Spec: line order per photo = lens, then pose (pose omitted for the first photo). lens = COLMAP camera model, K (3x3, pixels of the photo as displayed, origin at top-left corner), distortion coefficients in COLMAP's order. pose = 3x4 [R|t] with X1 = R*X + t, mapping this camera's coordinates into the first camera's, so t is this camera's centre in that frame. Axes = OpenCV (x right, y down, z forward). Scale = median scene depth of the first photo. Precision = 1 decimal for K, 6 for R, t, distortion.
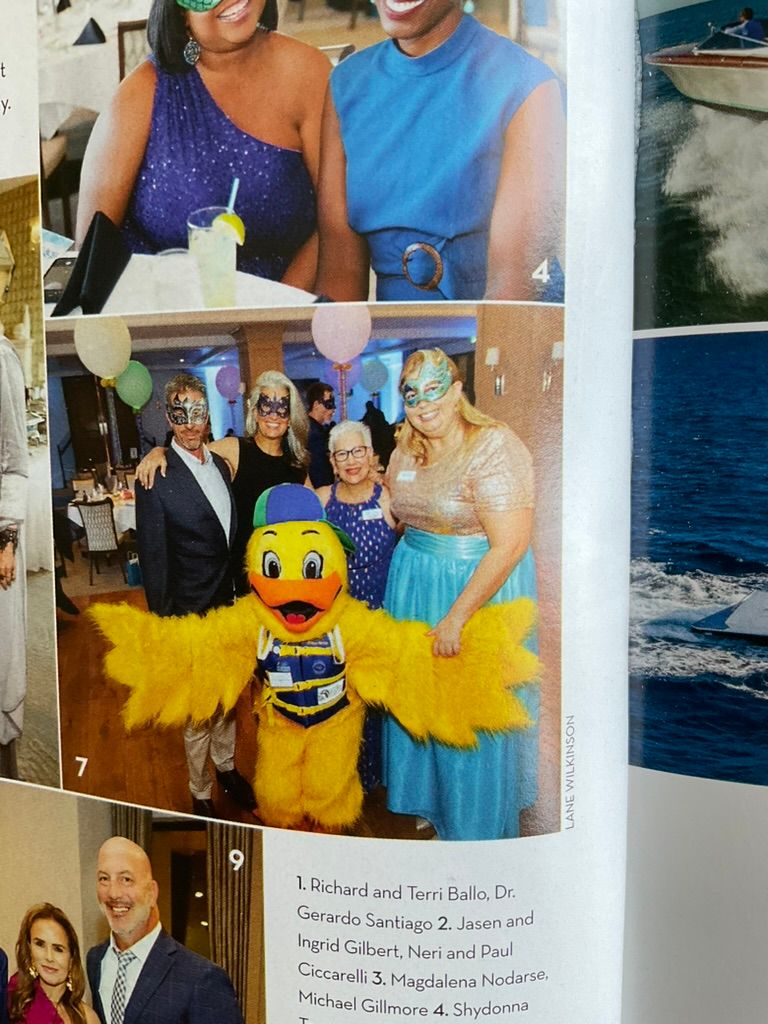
lens RADIAL K [[868.5, 0, 384.0], [0, 868.5, 512.0], [0, 0, 1]] dist [0.130713, -0.316026]
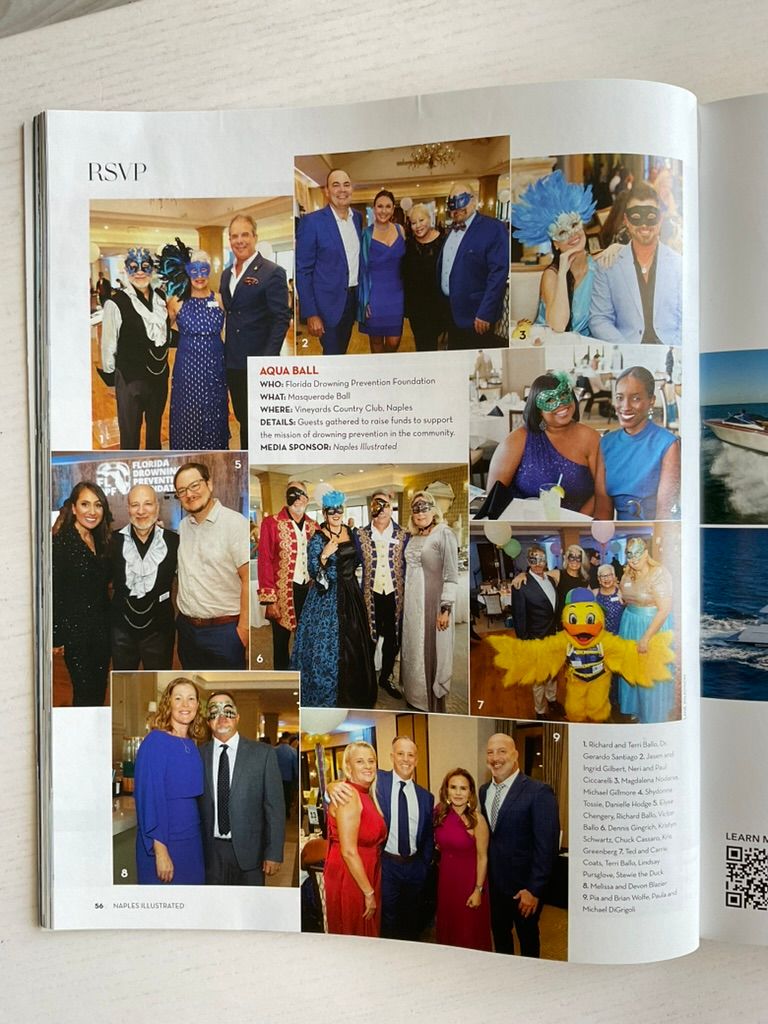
lens RADIAL K [[868.5, 0, 384.0], [0, 868.5, 512.0], [0, 0, 1]] dist [0.130713, -0.316026]
pose [[0.992216, -0.005904, 0.124386, -0.996294], [0.012136, 0.998705, -0.049406, -0.133288], [-0.123933, 0.050531, 0.991003, -1.502284]]
